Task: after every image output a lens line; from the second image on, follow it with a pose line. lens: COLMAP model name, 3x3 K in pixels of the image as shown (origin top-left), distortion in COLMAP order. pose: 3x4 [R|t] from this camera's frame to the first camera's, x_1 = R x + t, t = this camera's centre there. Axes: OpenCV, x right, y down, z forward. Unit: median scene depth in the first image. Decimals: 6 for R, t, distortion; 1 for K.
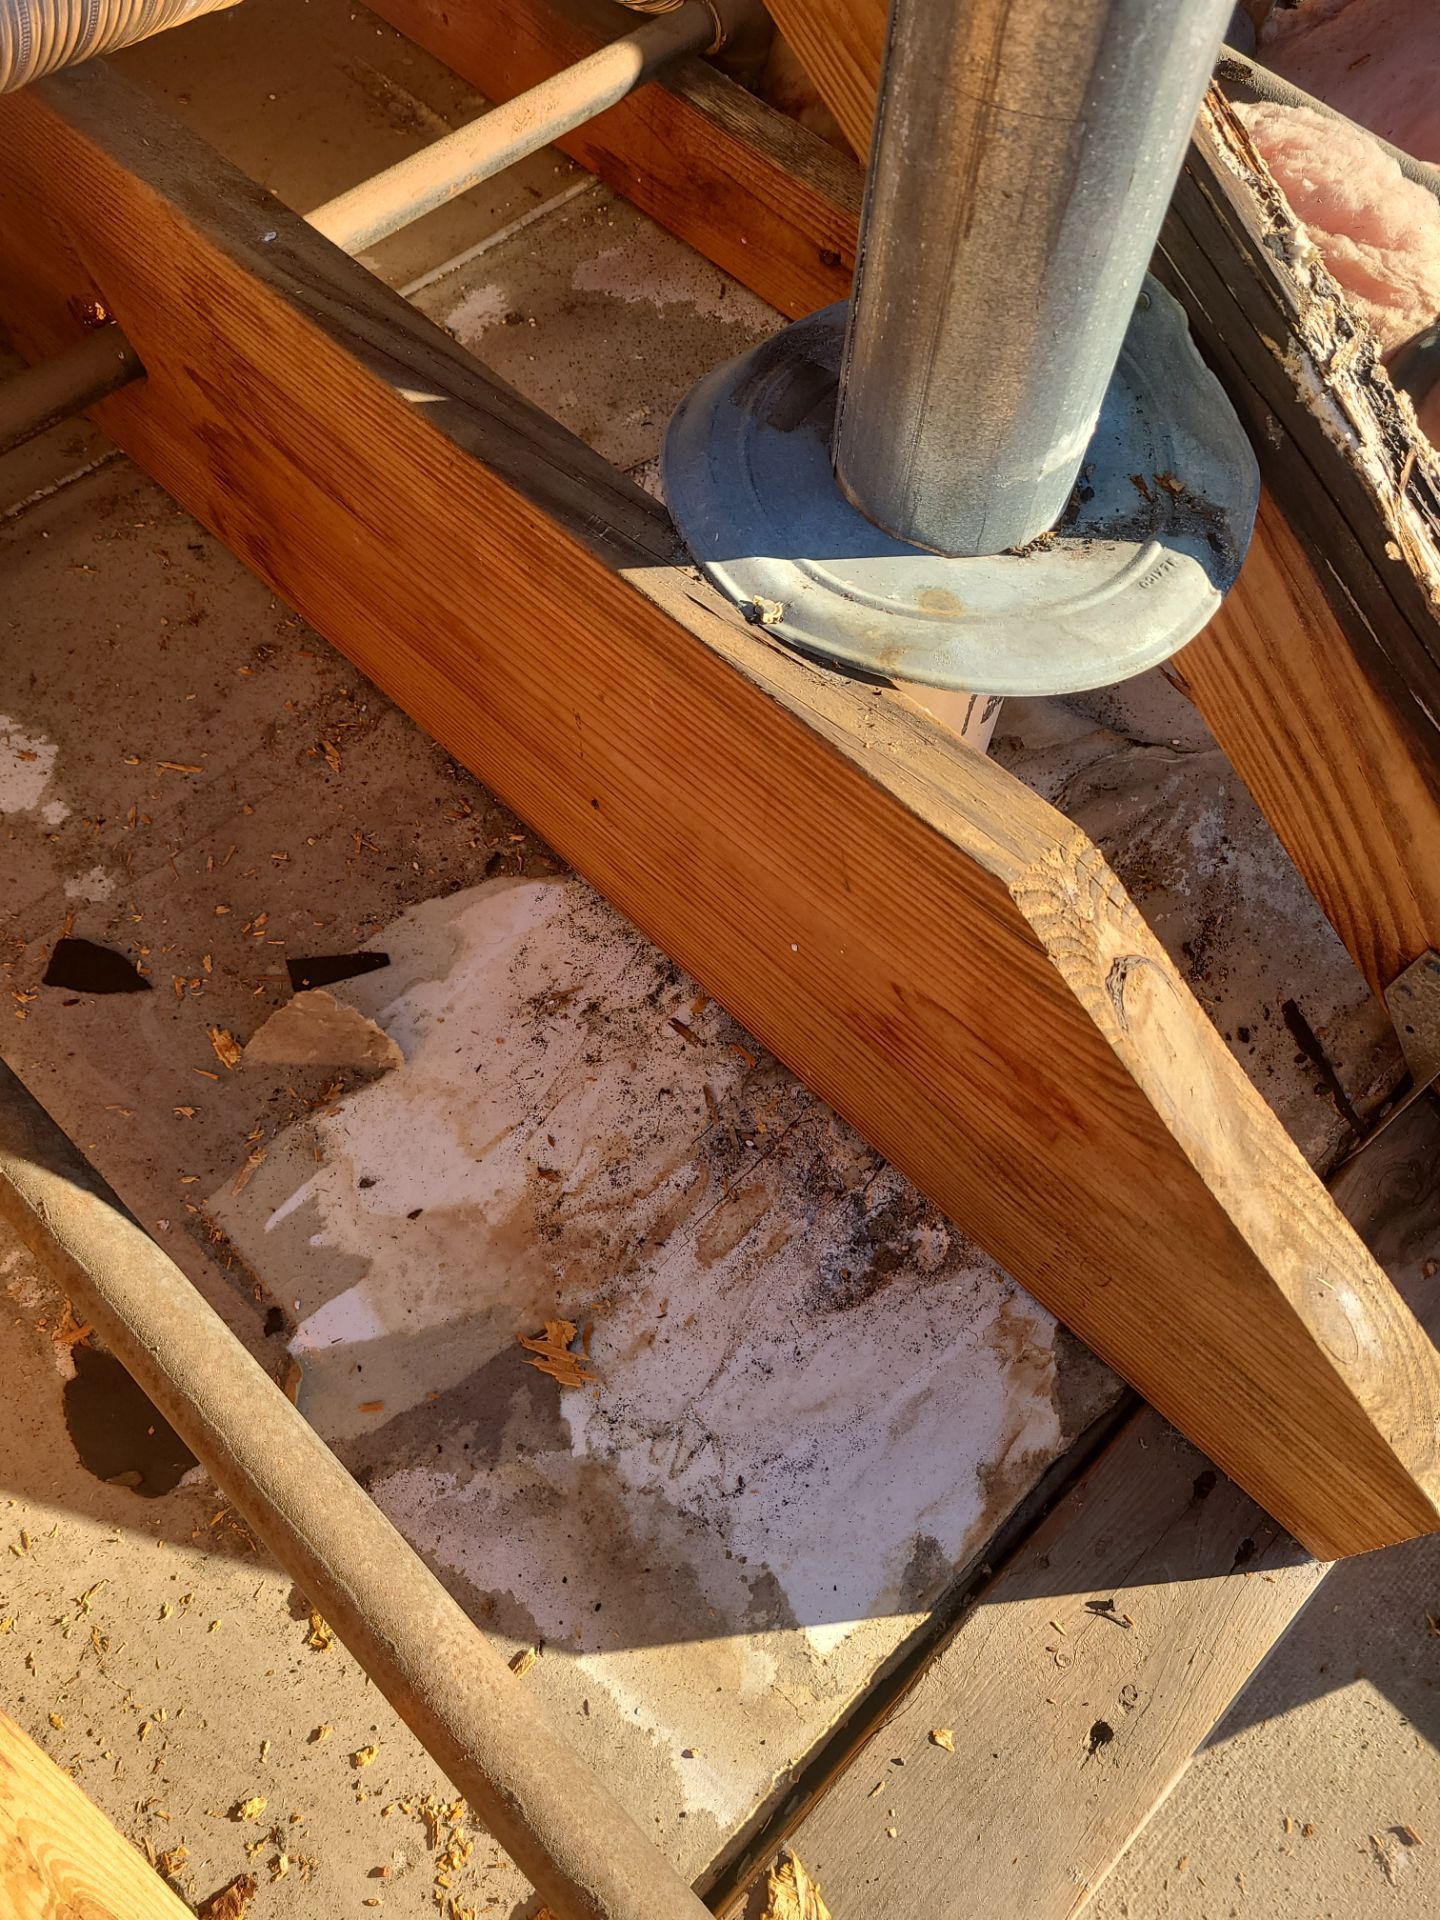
lens RADIAL K [[1408.5, 0, 720.0], [0, 1408.5, 960.0], [0, 0, 1]] dist [0.022820, -0.000140]
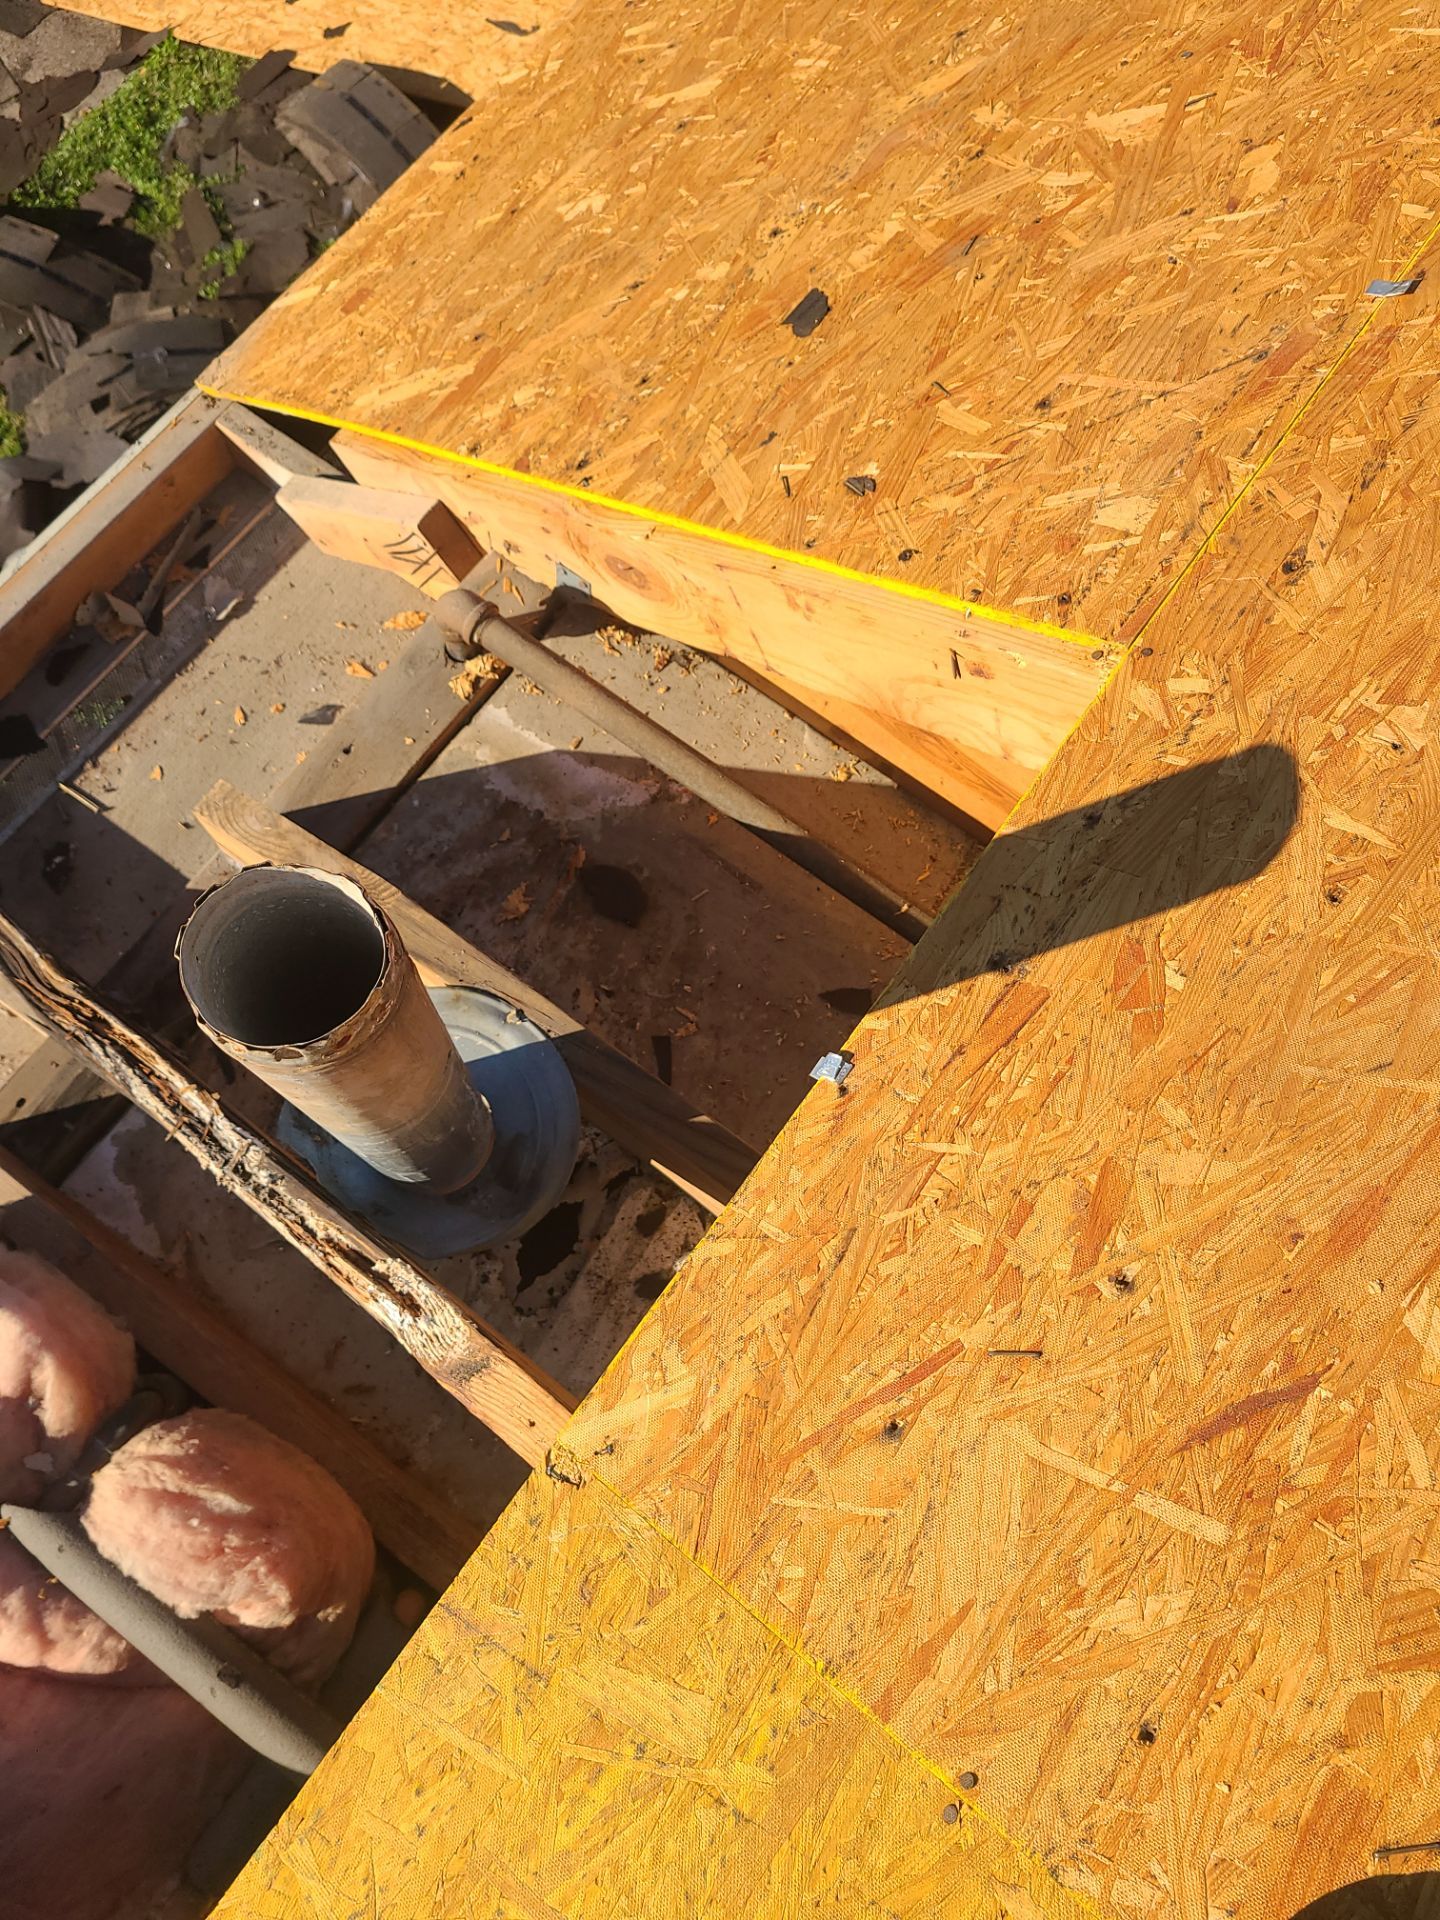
lens RADIAL K [[1408.5, 0, 720.0], [0, 1408.5, 960.0], [0, 0, 1]] dist [0.022820, -0.000140]
pose [[-0.981320, 0.132241, -0.139729, 0.013777], [-0.192092, -0.713531, 0.673776, -1.673297], [-0.010600, 0.688030, 0.725605, -0.637744]]
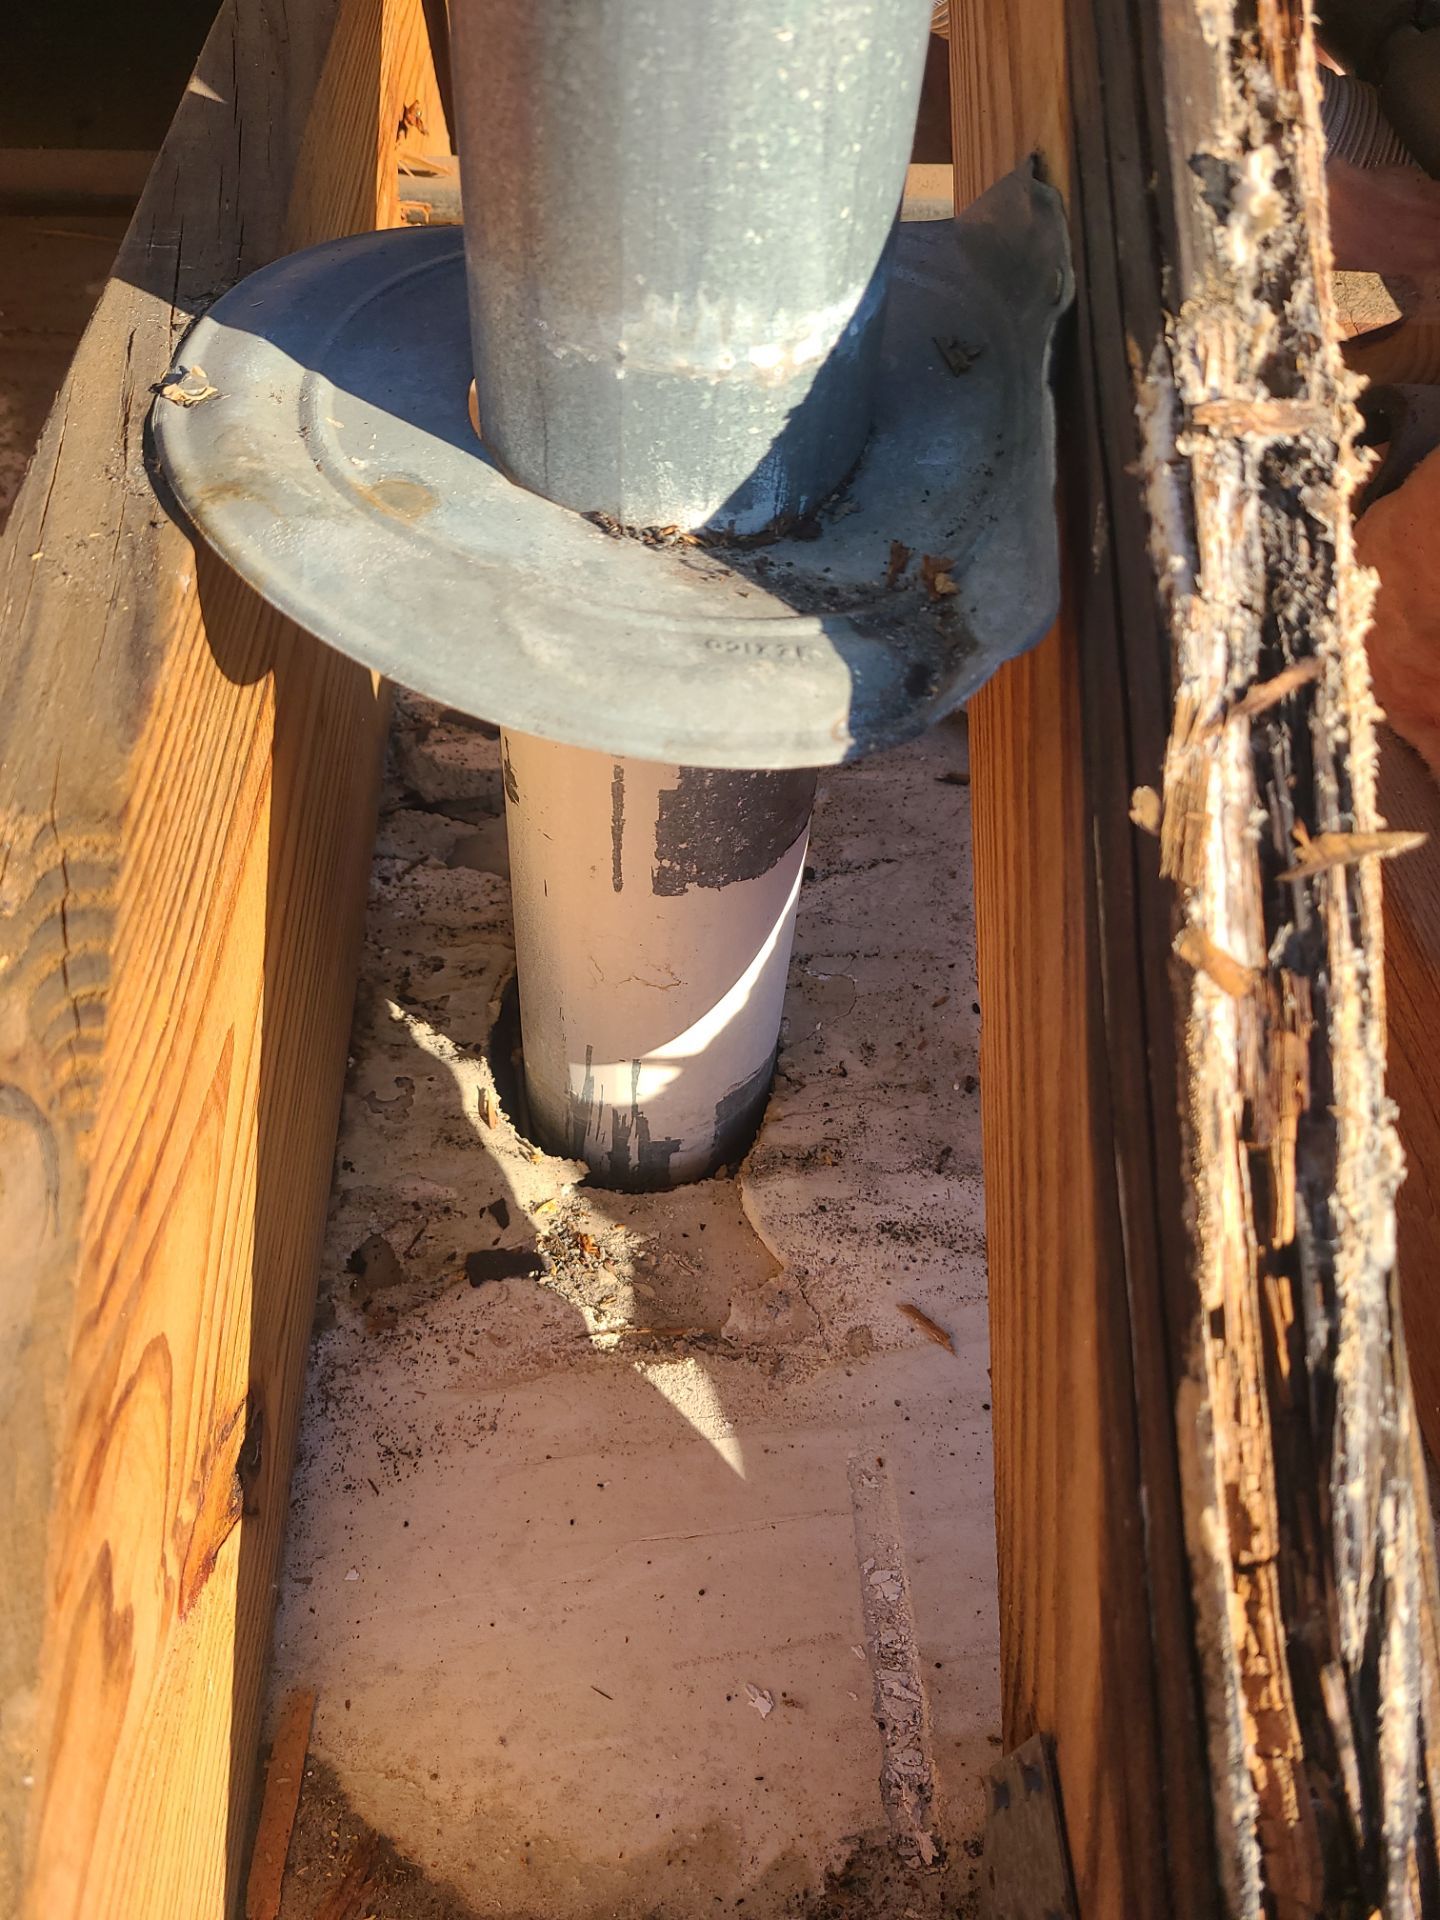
lens RADIAL K [[1408.5, 0, 720.0], [0, 1408.5, 960.0], [0, 0, 1]] dist [0.022820, -0.000140]
pose [[0.761158, 0.513579, -0.396075, 0.576201], [-0.594691, 0.796361, -0.110230, -0.113839], [0.258807, 0.319445, 0.911577, 0.555655]]
